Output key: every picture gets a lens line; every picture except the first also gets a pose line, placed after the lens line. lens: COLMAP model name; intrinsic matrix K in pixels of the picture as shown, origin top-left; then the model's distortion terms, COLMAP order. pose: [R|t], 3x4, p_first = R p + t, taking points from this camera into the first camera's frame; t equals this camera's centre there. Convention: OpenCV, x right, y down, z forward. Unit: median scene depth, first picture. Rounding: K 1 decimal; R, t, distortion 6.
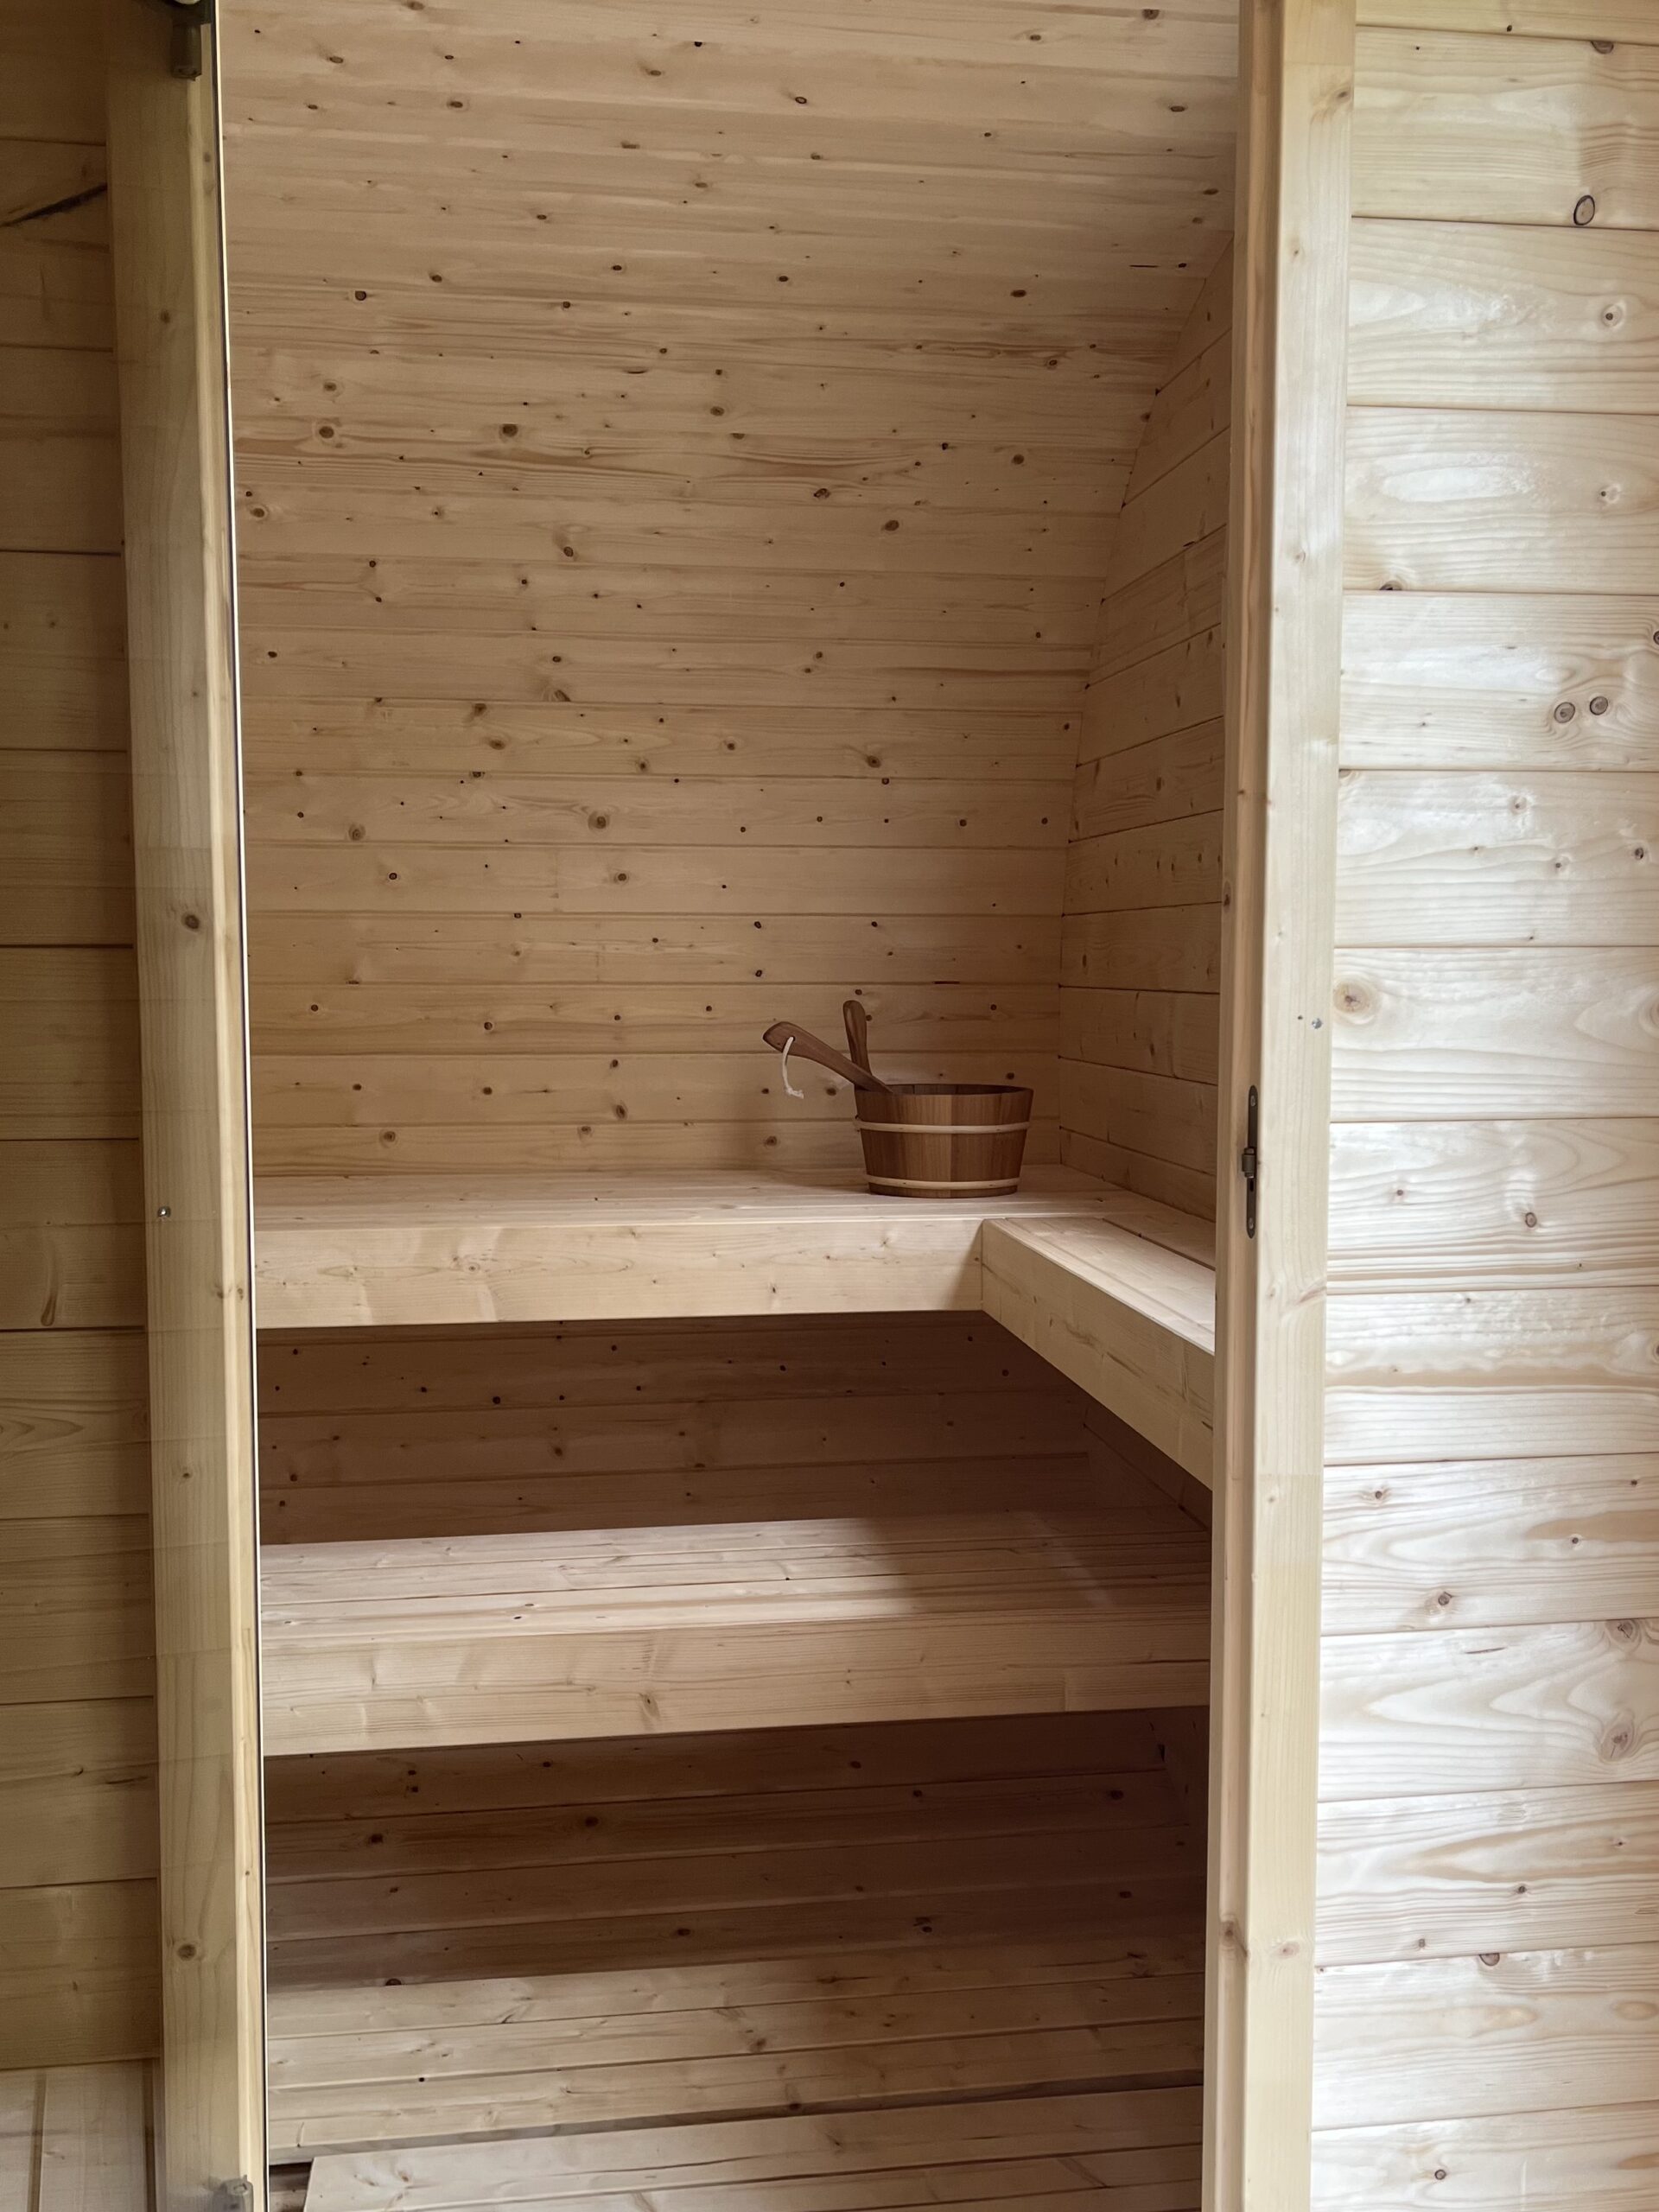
lens RADIAL K [[2042.7, 0, 829.9], [0, 2042.7, 1166.7], [0, 0, 1]] dist [0.099761, -0.011061]
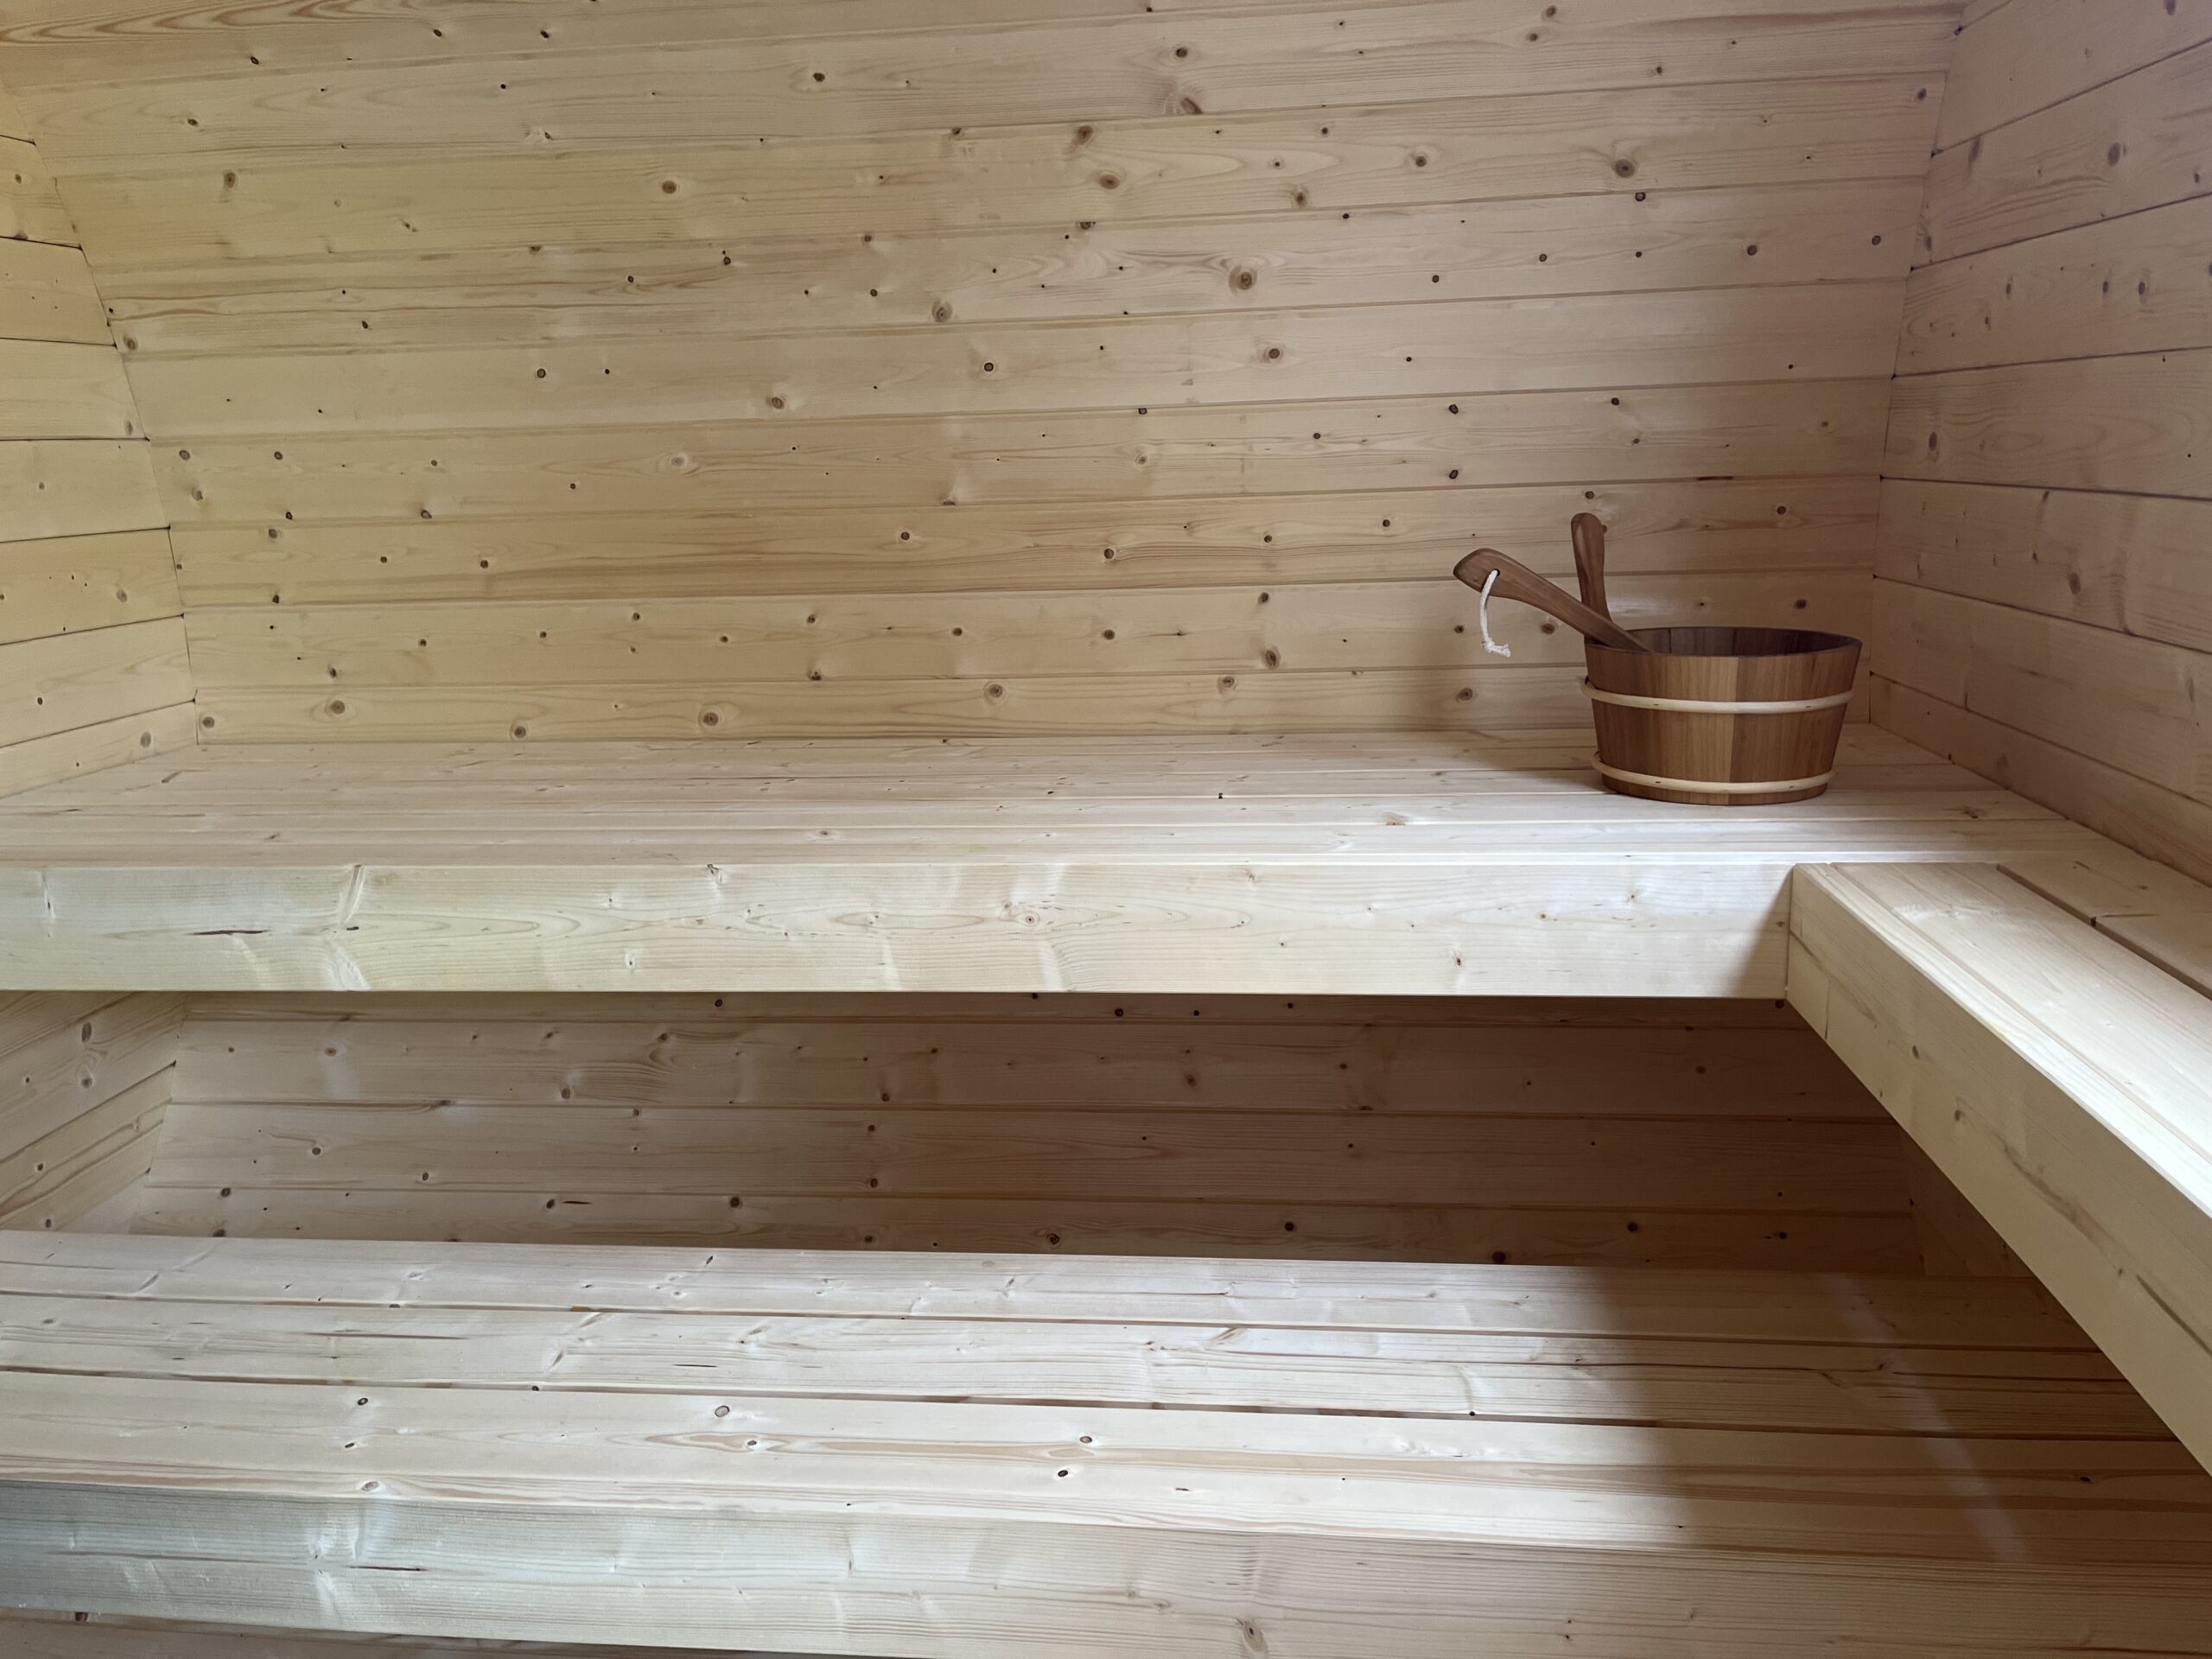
lens RADIAL K [[1668.8, 0, 1106.0], [0, 1668.8, 829.5], [0, 0, 1]] dist [0.063306, -0.056297]
pose [[0.969868, 0.022598, -0.242581, -0.006042], [0.008483, 0.991953, 0.126324, -0.045903], [0.243483, -0.124575, 0.961872, 0.370033]]
